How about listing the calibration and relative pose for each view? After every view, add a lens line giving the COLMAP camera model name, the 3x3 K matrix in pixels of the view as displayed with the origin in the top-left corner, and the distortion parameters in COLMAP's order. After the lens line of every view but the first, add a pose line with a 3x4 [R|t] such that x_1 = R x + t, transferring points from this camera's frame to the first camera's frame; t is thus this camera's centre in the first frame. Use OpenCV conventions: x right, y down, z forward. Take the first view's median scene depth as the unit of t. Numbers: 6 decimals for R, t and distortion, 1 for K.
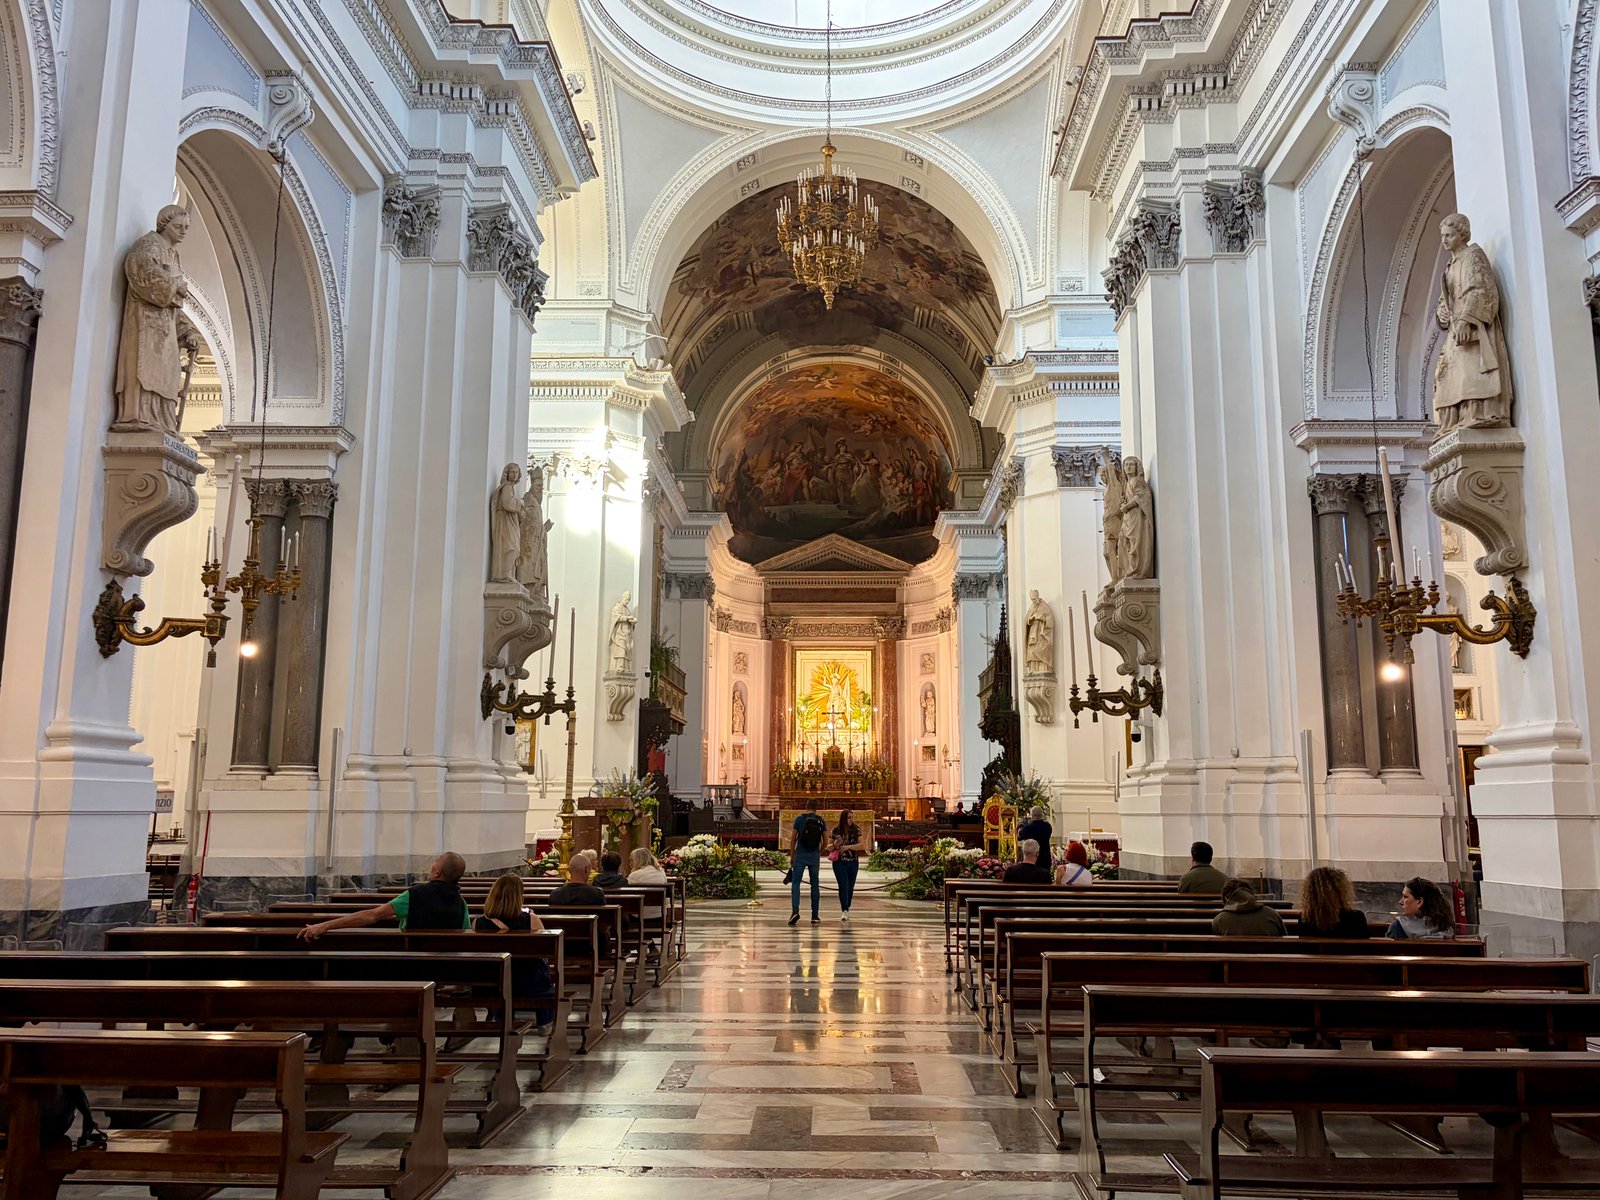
lens RADIAL K [[1241.0, 0, 800.0], [0, 1241.0, 600.0], [0, 0, 1]] dist [0.020658, -0.000457]
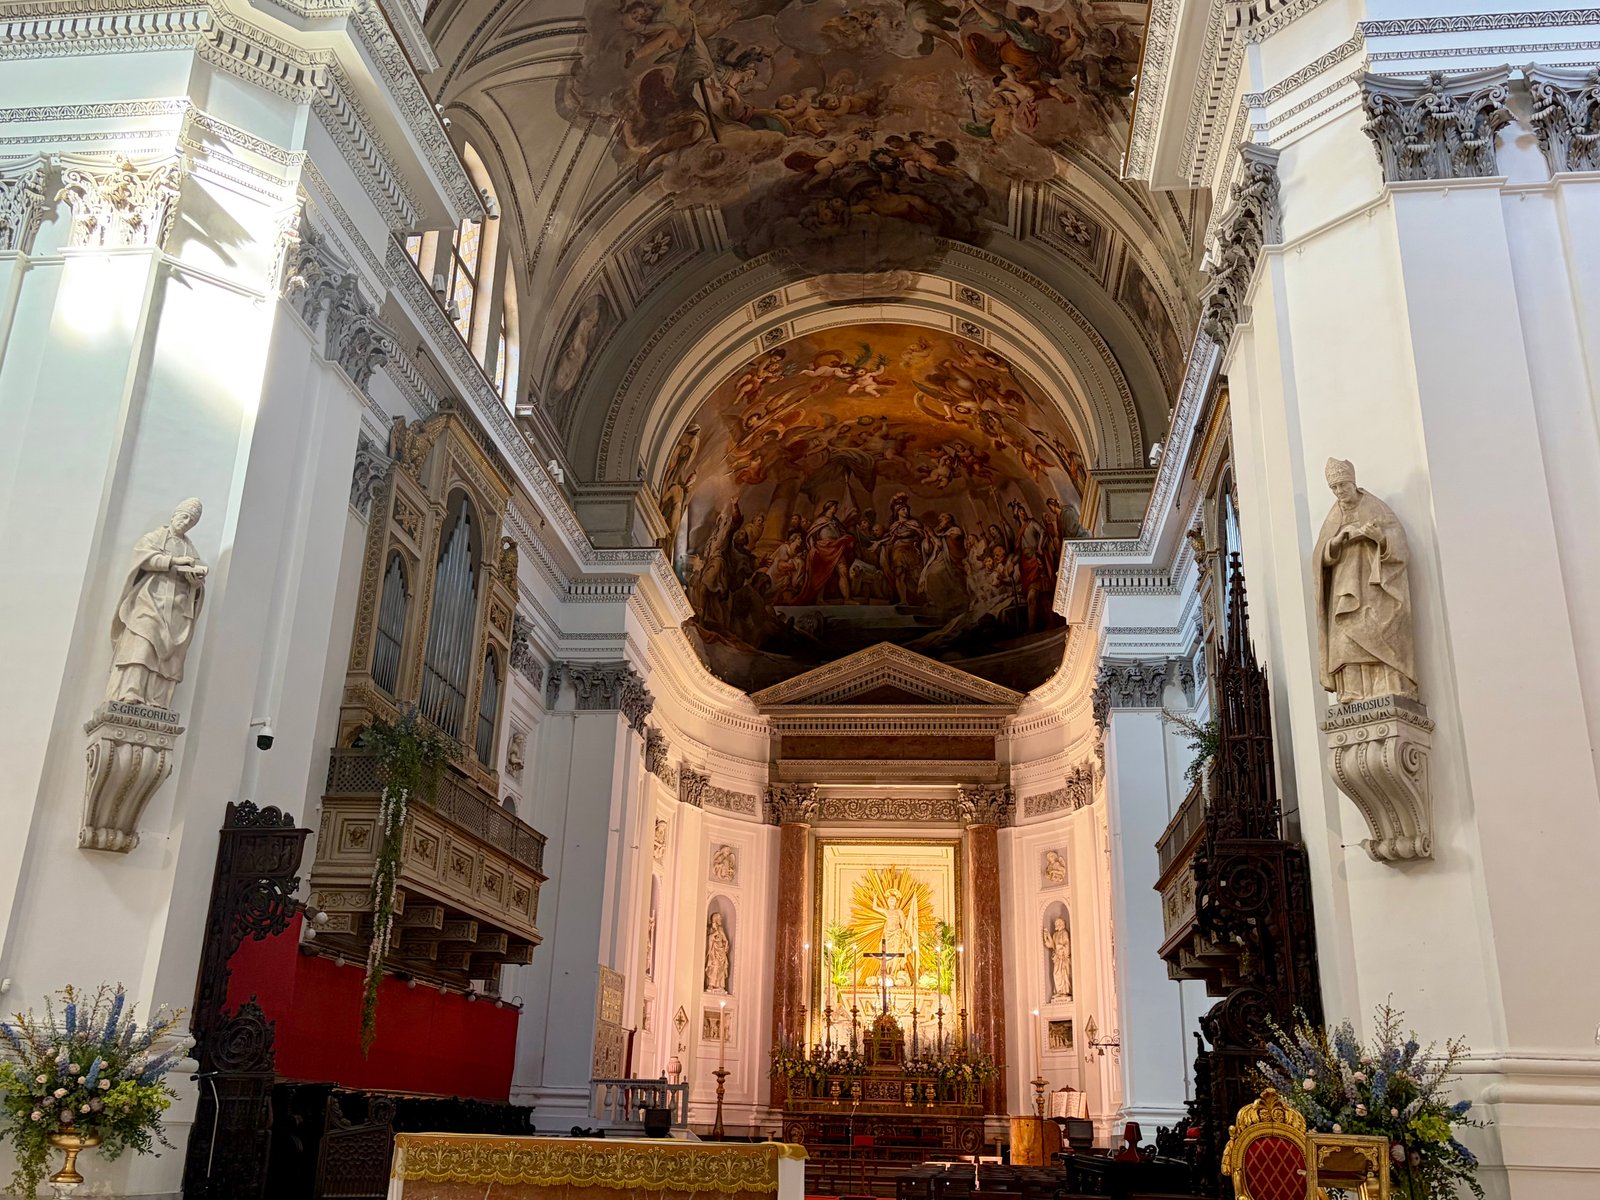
lens RADIAL K [[1472.8, 0, 778.2], [0, 1472.8, 576.7], [0, 0, 1]] dist [0.112985, -0.313738]
pose [[0.996297, -0.007971, -0.085610, 0.037558], [-0.008590, 0.981483, -0.191356, 0.052280], [0.085550, 0.191383, 0.977780, 0.312353]]
